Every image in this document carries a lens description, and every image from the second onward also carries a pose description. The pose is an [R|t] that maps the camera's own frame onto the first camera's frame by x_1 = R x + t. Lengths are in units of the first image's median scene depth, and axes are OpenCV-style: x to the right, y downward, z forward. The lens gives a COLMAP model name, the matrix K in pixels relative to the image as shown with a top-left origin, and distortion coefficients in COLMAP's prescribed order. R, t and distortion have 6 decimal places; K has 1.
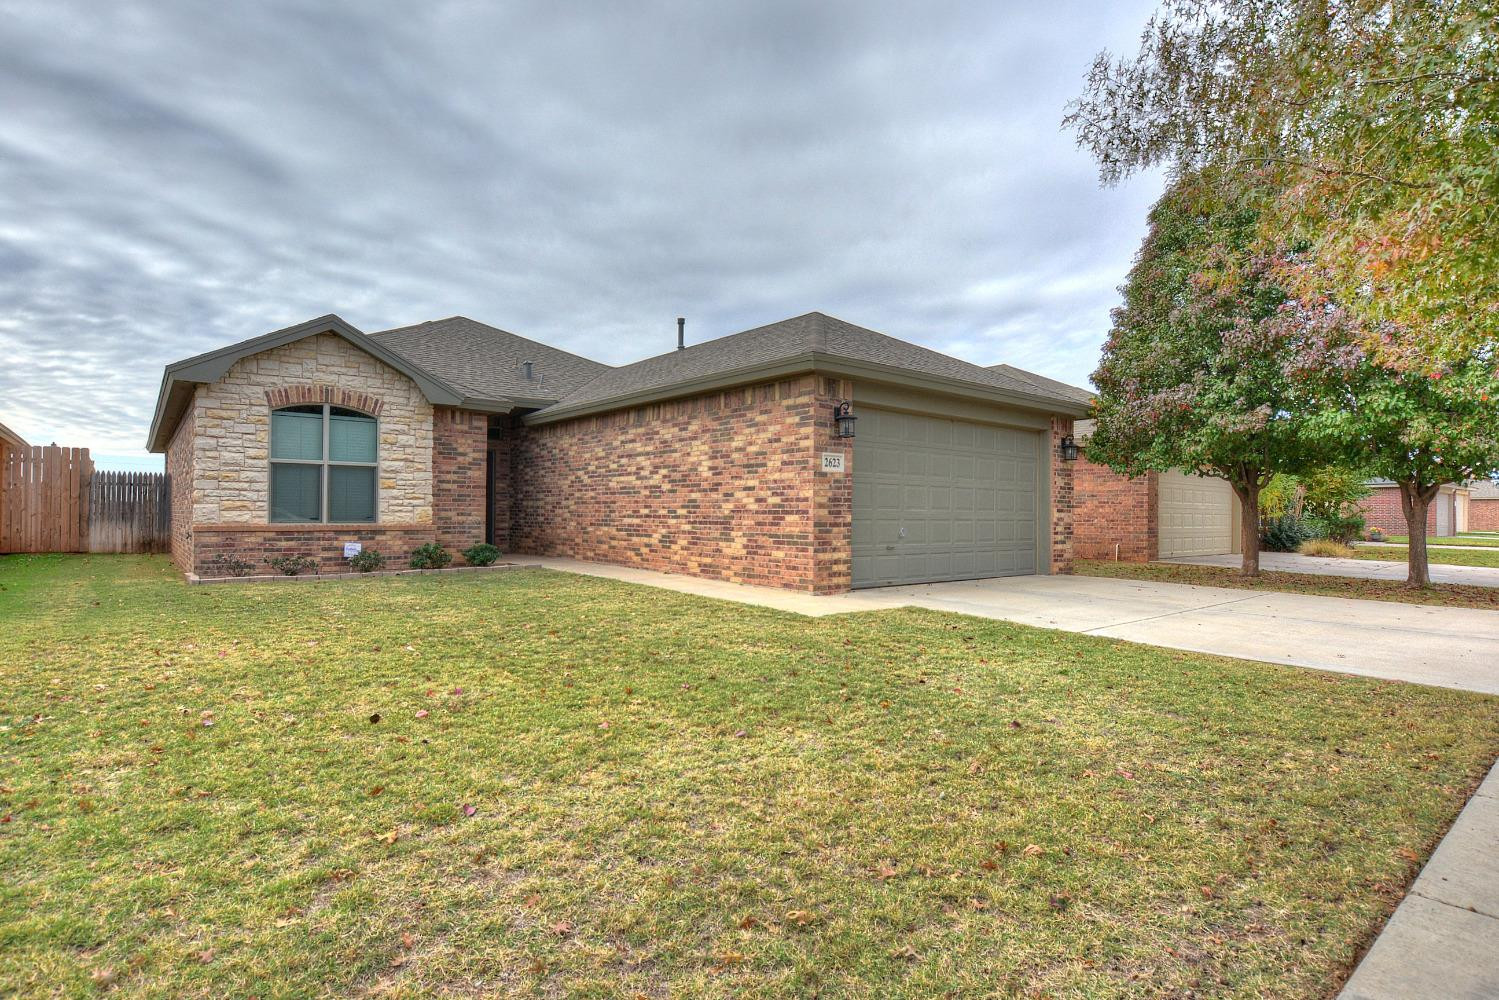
lens RADIAL K [[688.2, 0, 753.4], [0, 688.2, 510.3], [0, 0, 1]] dist [-0.029759, 0.001046]
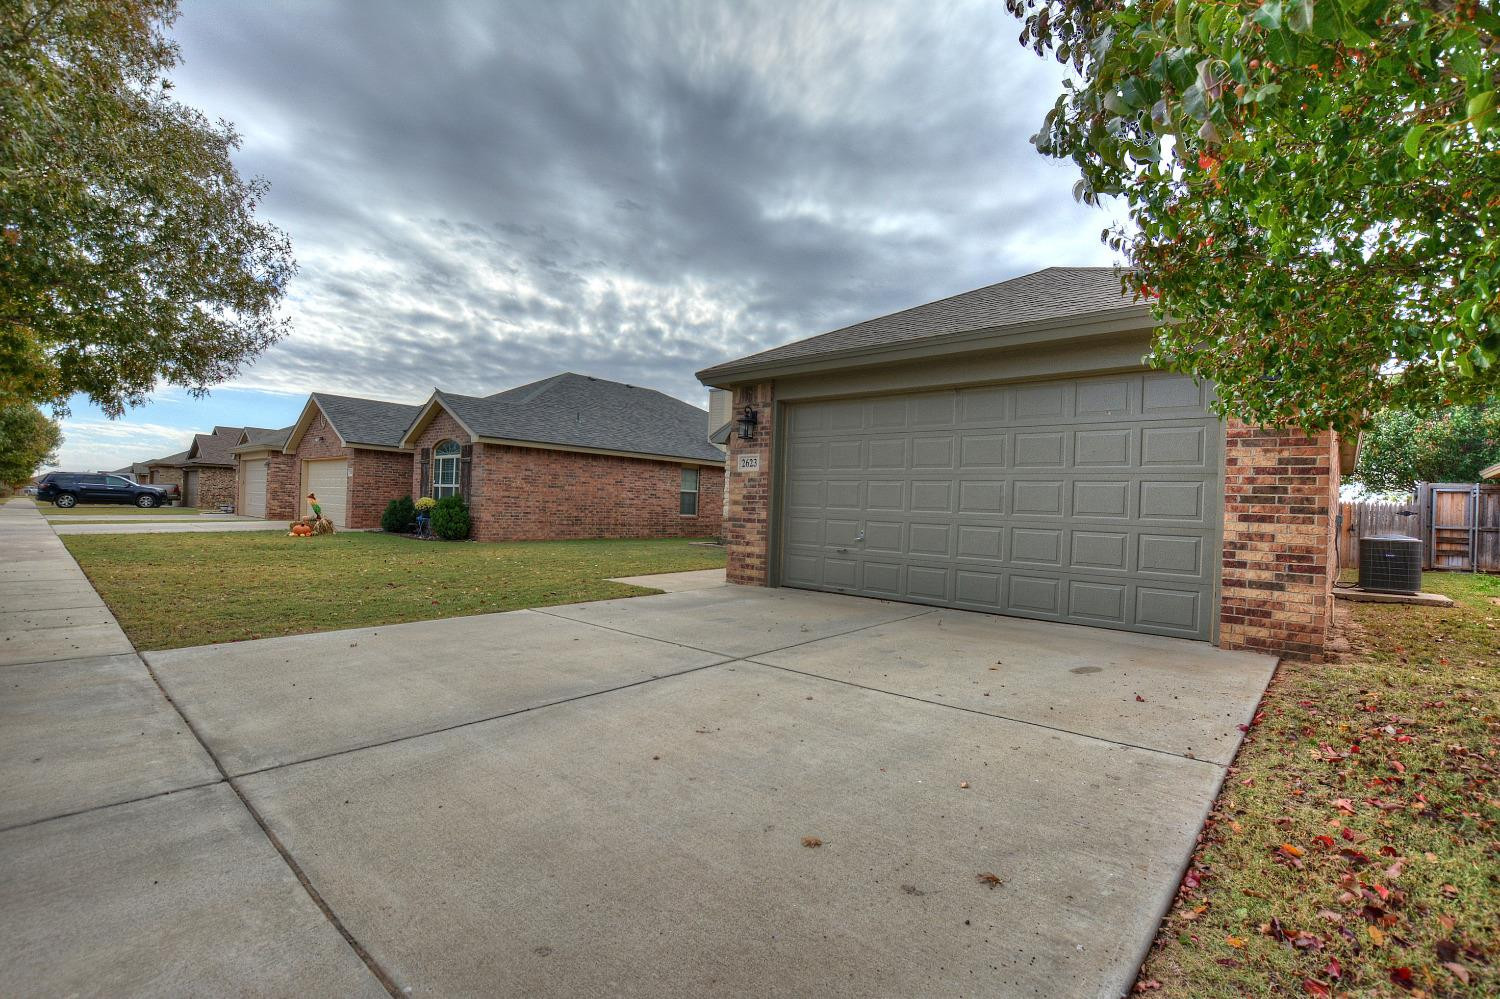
lens RADIAL K [[688.7, 0, 753.9], [0, 688.7, 509.8], [0, 0, 1]] dist [-0.029759, 0.001046]
pose [[0.217656, 0.000956, -0.976025, 1.172561], [-0.030206, 0.999527, -0.005757, 0.010322], [0.975558, 0.030735, 0.217582, 0.771062]]
